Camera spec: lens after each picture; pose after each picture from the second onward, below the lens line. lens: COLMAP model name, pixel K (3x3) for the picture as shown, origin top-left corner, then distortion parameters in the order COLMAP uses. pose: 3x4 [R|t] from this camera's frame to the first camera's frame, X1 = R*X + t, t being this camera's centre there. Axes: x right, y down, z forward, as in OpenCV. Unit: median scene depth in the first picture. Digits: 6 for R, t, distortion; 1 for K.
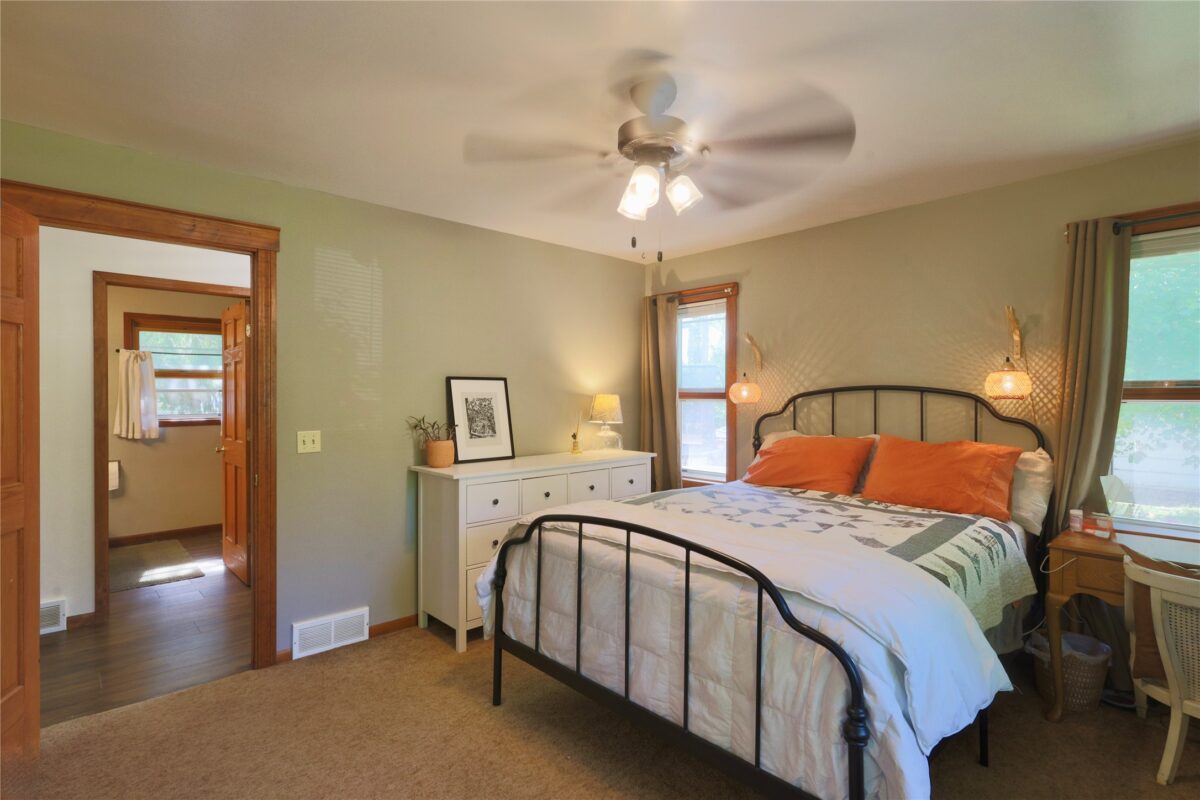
lens RADIAL K [[591.9, 0, 599.2], [0, 591.9, 402.0], [0, 0, 1]] dist [-0.000318, 0.002097]
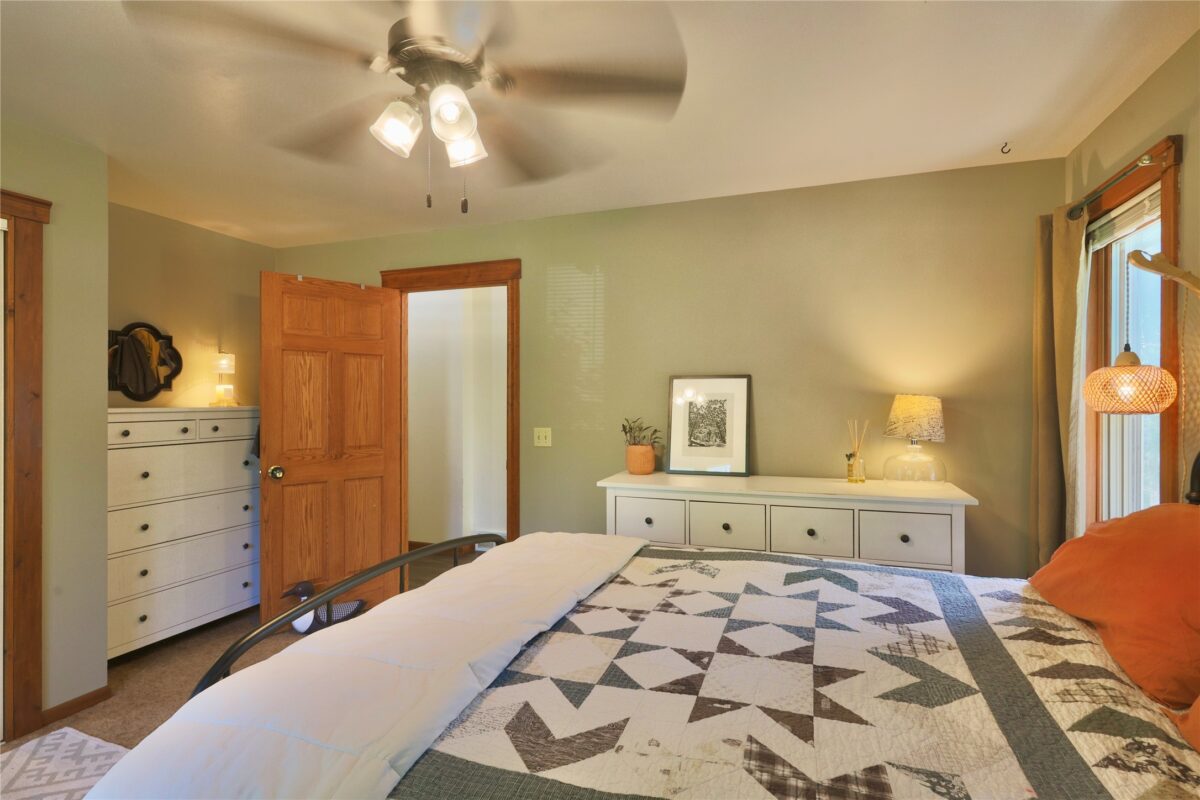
lens RADIAL K [[591.9, 0, 600.5], [0, 591.9, 398.1], [0, 0, 1]] dist [-0.000318, 0.002097]
pose [[0.453376, -0.001189, -0.891319, 0.635190], [-0.009082, 0.999941, -0.005953, -0.003564], [0.891273, 0.010794, 0.453338, 0.627249]]
